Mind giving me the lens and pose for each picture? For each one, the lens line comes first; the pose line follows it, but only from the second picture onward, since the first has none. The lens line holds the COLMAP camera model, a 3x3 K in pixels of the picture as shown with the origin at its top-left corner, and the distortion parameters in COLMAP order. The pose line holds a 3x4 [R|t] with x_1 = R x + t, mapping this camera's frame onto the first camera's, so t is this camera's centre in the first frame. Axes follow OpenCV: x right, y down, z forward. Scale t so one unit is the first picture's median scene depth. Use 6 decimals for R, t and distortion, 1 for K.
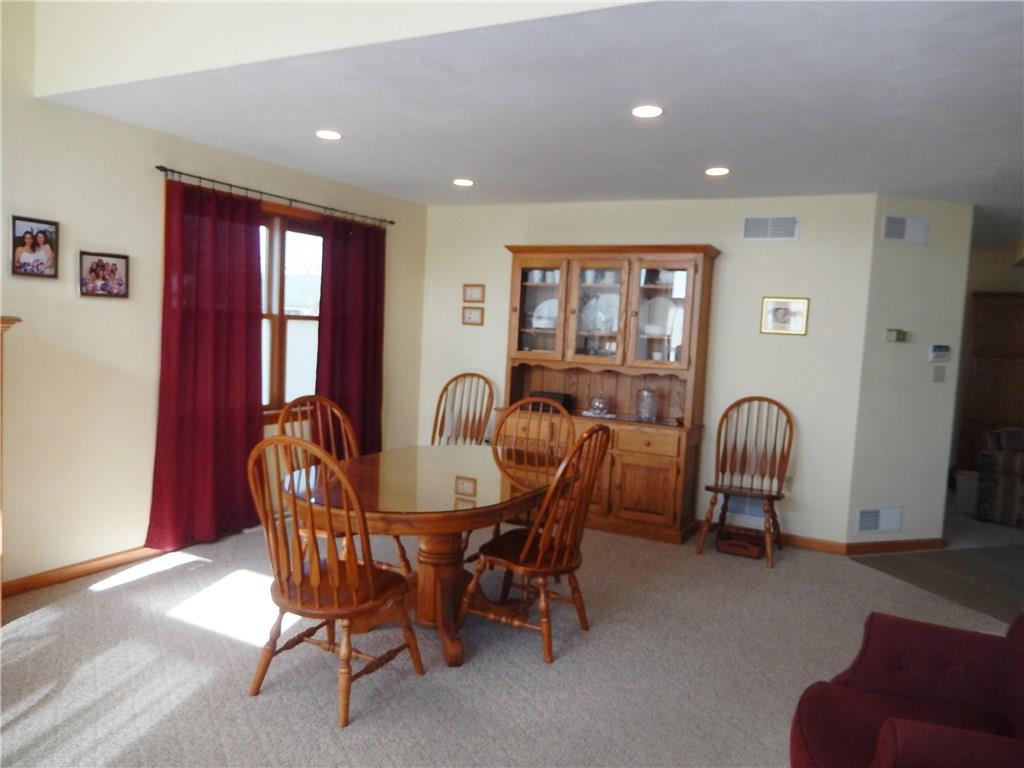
lens RADIAL K [[765.7, 0, 512.0], [0, 765.7, 384.0], [0, 0, 1]] dist [-0.005640, 0.002954]
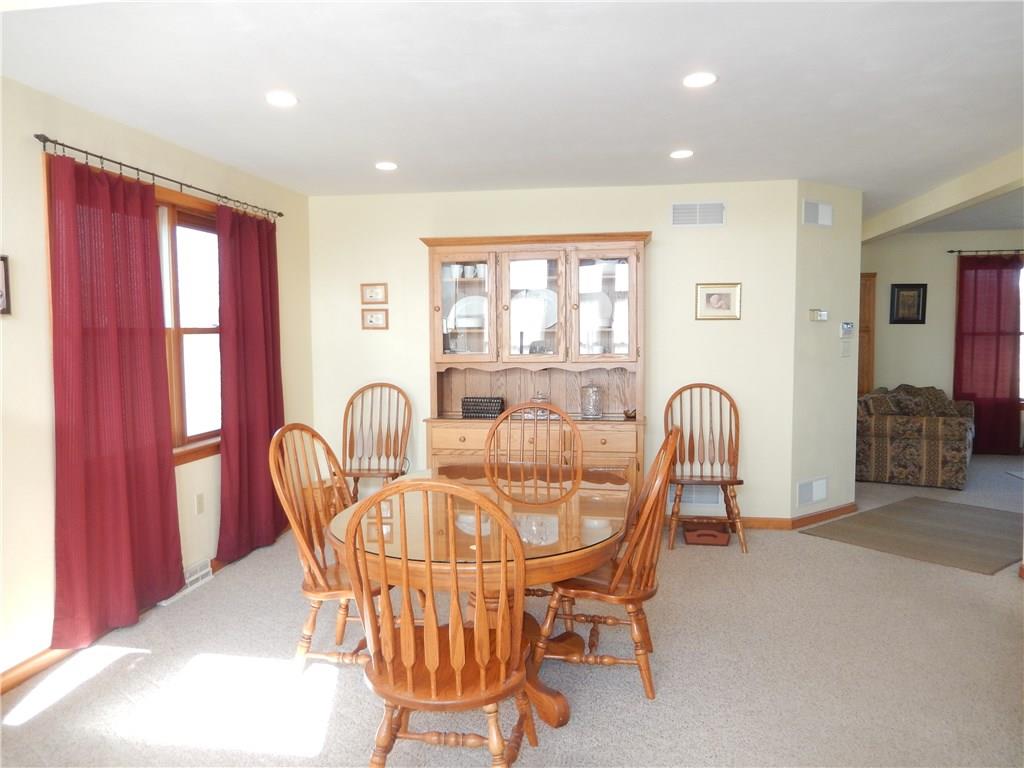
lens RADIAL K [[765.7, 0, 512.0], [0, 765.7, 384.0], [0, 0, 1]] dist [-0.005640, 0.002954]
pose [[0.948265, -0.078013, 0.307746, -0.219561], [0.078281, 0.996865, 0.011496, -0.013681], [-0.307678, 0.013189, 0.951399, 0.127187]]
